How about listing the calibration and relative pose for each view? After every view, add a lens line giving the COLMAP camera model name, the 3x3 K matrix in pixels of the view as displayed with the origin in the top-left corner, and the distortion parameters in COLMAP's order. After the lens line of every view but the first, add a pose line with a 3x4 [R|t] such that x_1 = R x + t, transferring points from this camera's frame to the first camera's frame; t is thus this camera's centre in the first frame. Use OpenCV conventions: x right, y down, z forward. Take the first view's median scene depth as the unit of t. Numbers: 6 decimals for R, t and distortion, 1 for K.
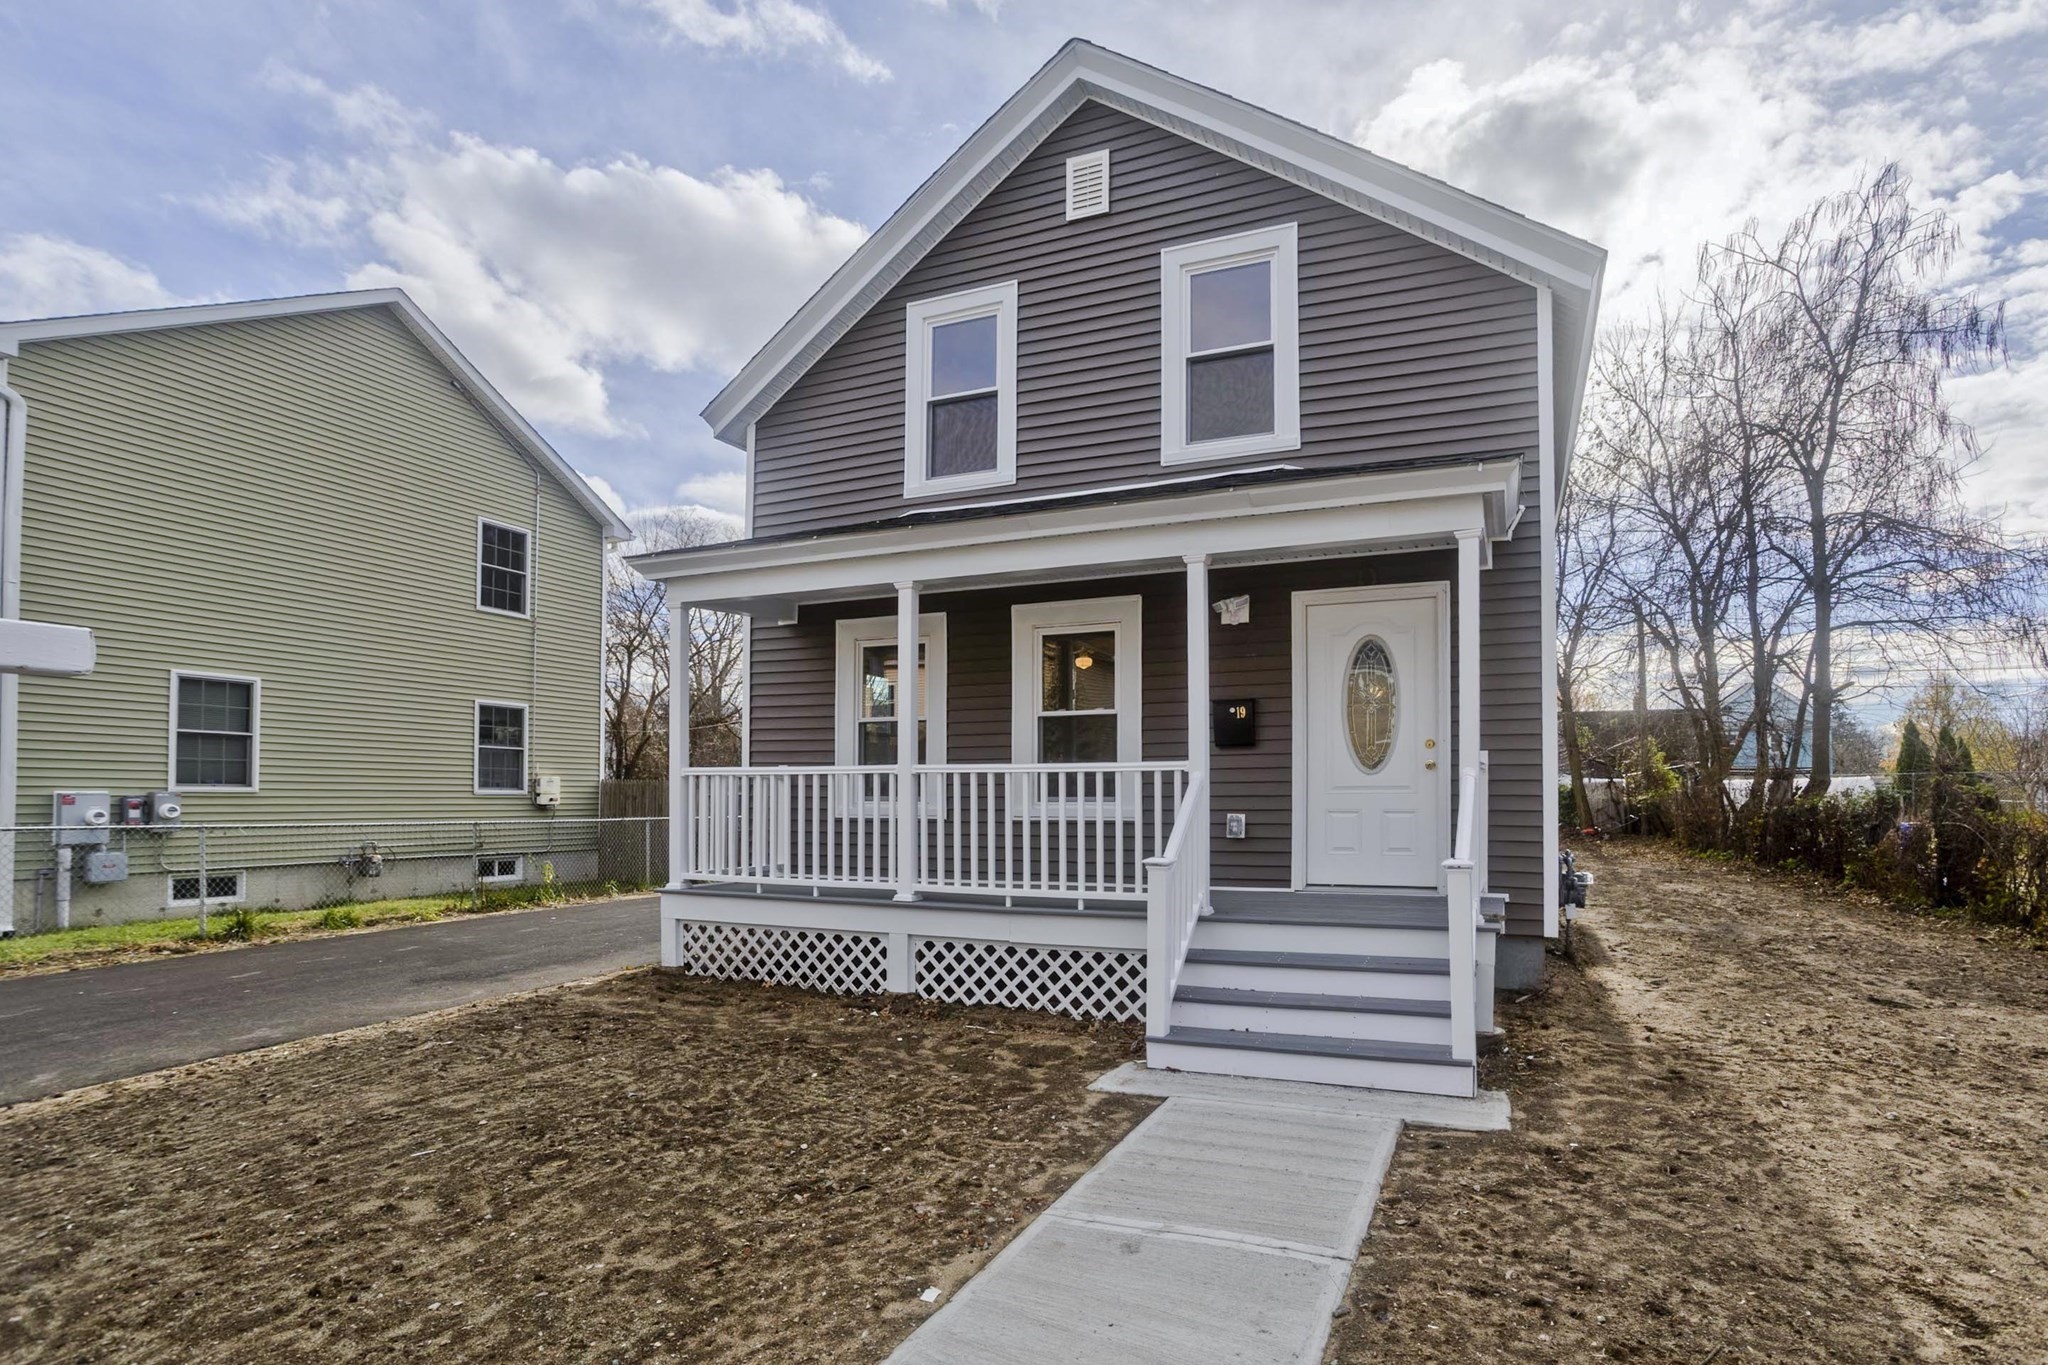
lens RADIAL K [[1029.7, 0, 1120.0], [0, 1029.7, 796.6], [0, 0, 1]] dist [-0.022192, 0.012011]
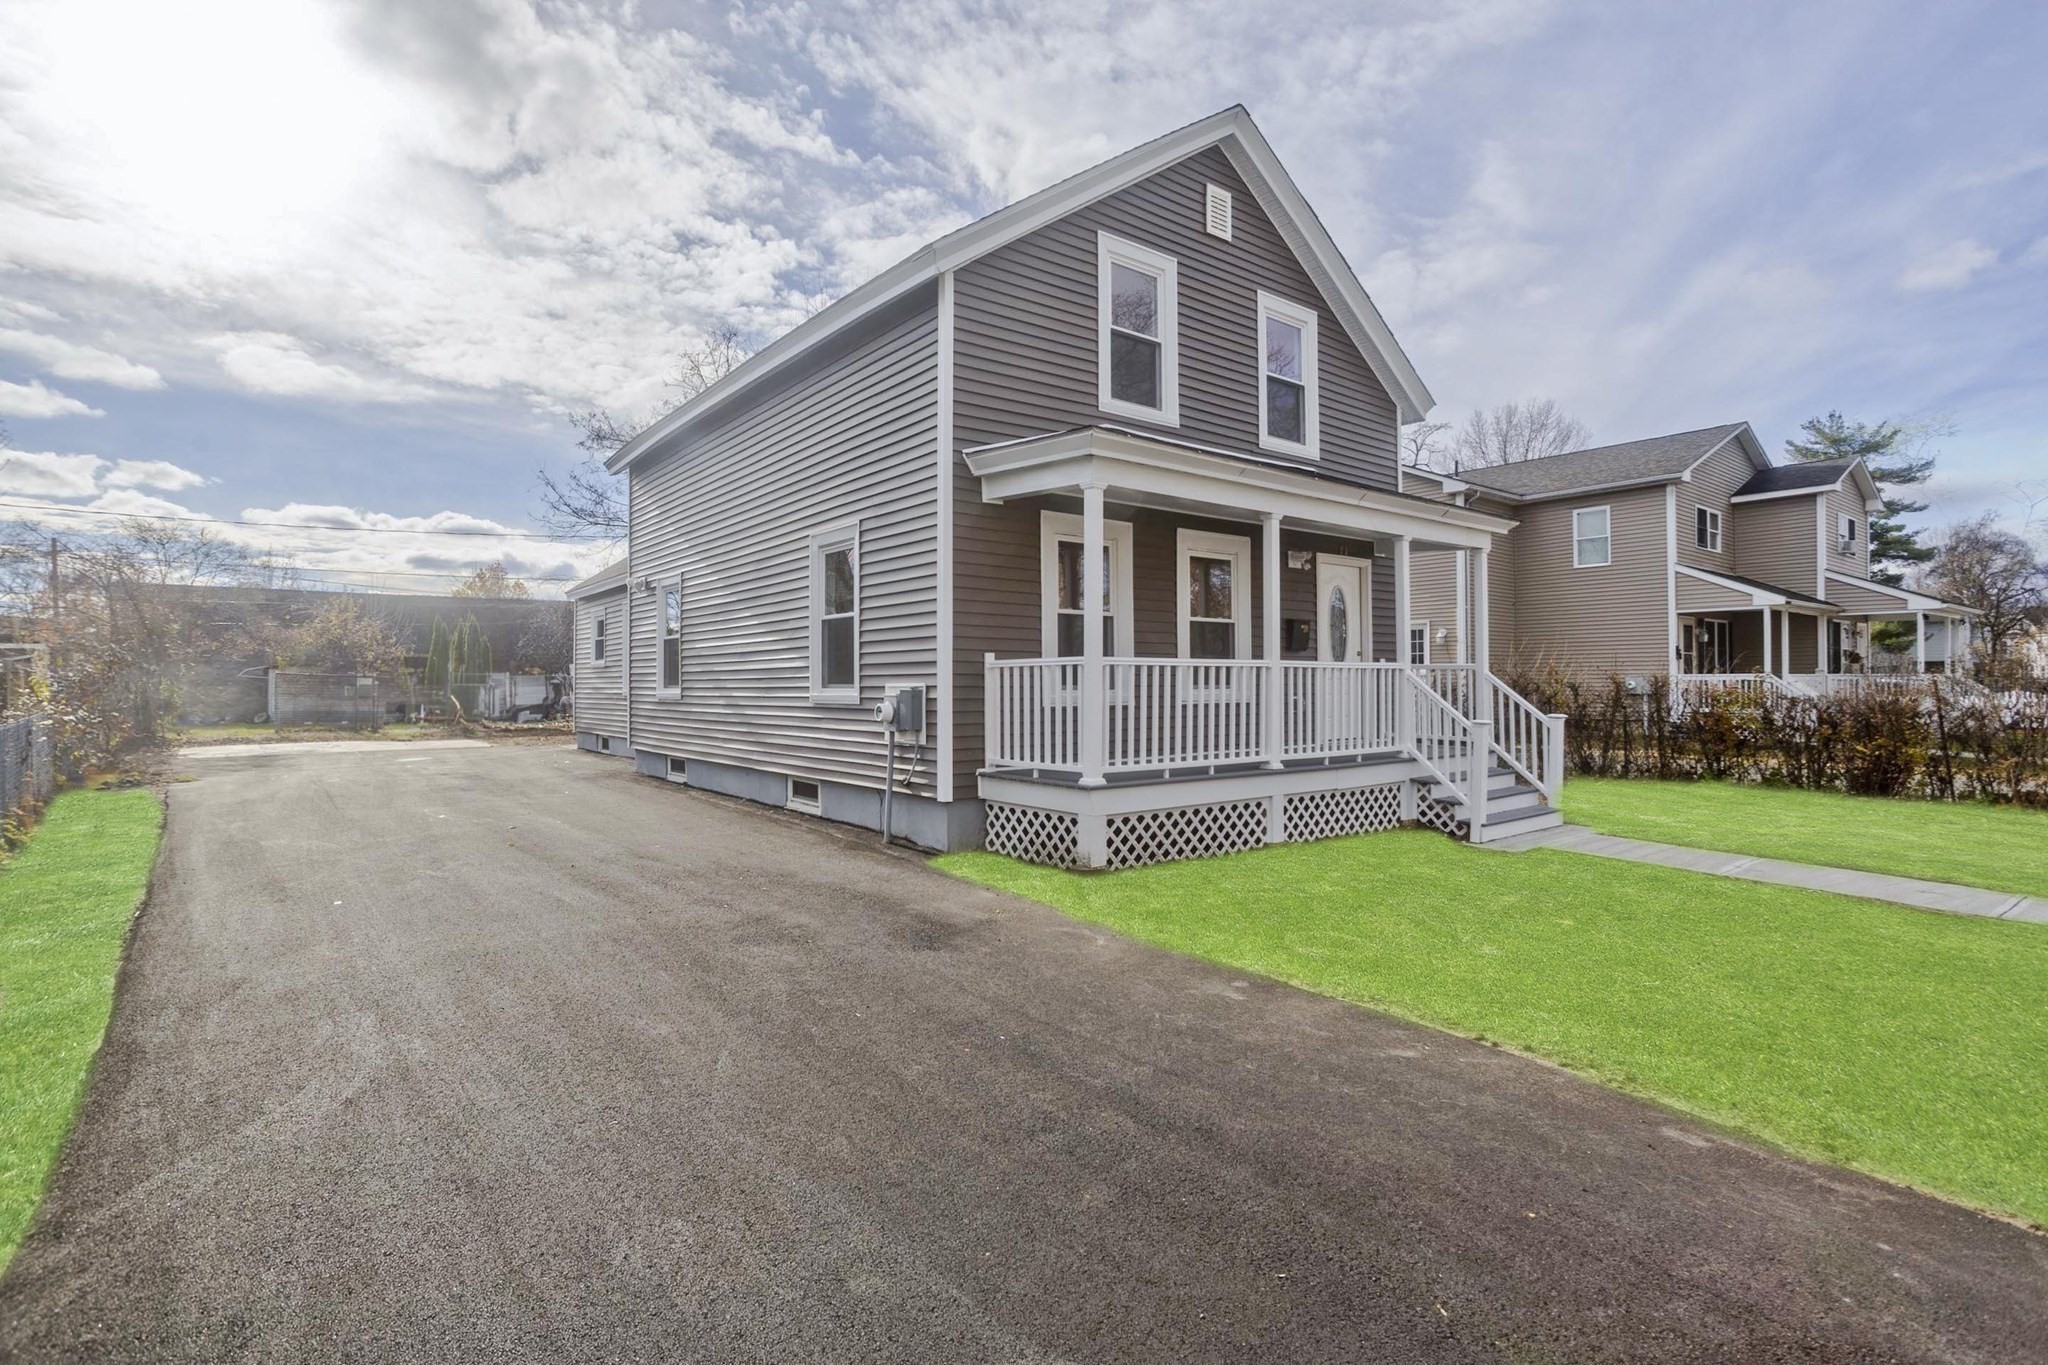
lens RADIAL K [[958.7, 0, 1019.9], [0, 958.7, 697.1], [0, 0, 1]] dist [-0.021102, -0.001023]
pose [[0.513487, -0.016692, 0.857935, -1.148856], [0.005454, 0.999854, 0.016188, -0.005076], [-0.858080, -0.003633, 0.513503, 0.565089]]
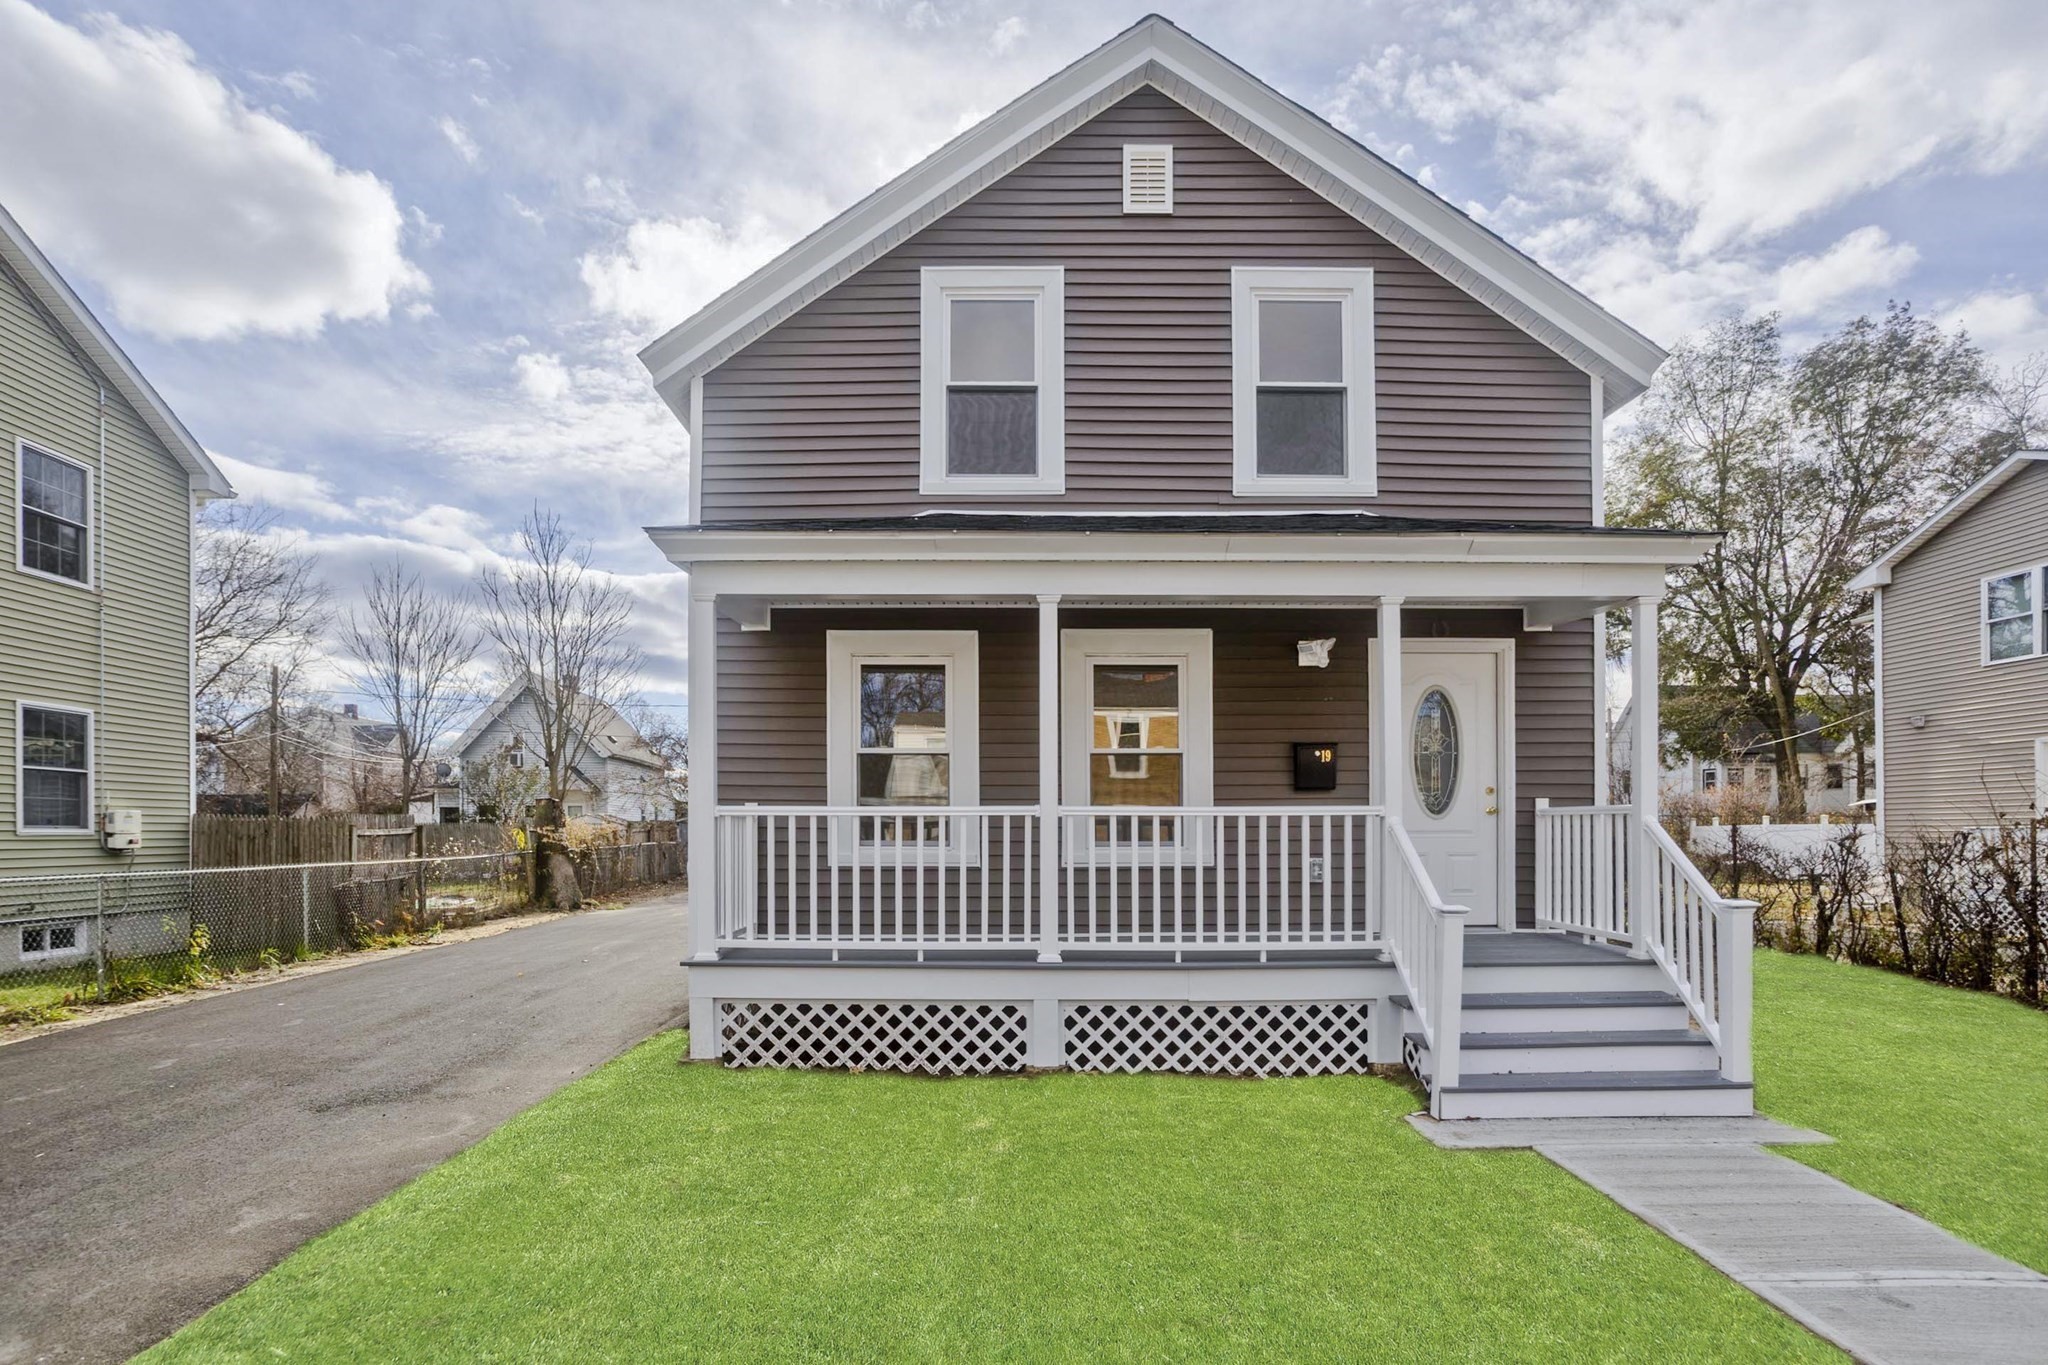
lens RADIAL K [[1029.7, 0, 985.1], [0, 1029.7, 857.0], [0, 0, 1]] dist [-0.022192, 0.012011]
pose [[0.925344, -0.010022, 0.378996, -0.498179], [0.000736, 0.999696, 0.024639, -0.007797], [-0.379128, -0.022521, 0.925070, 0.179025]]
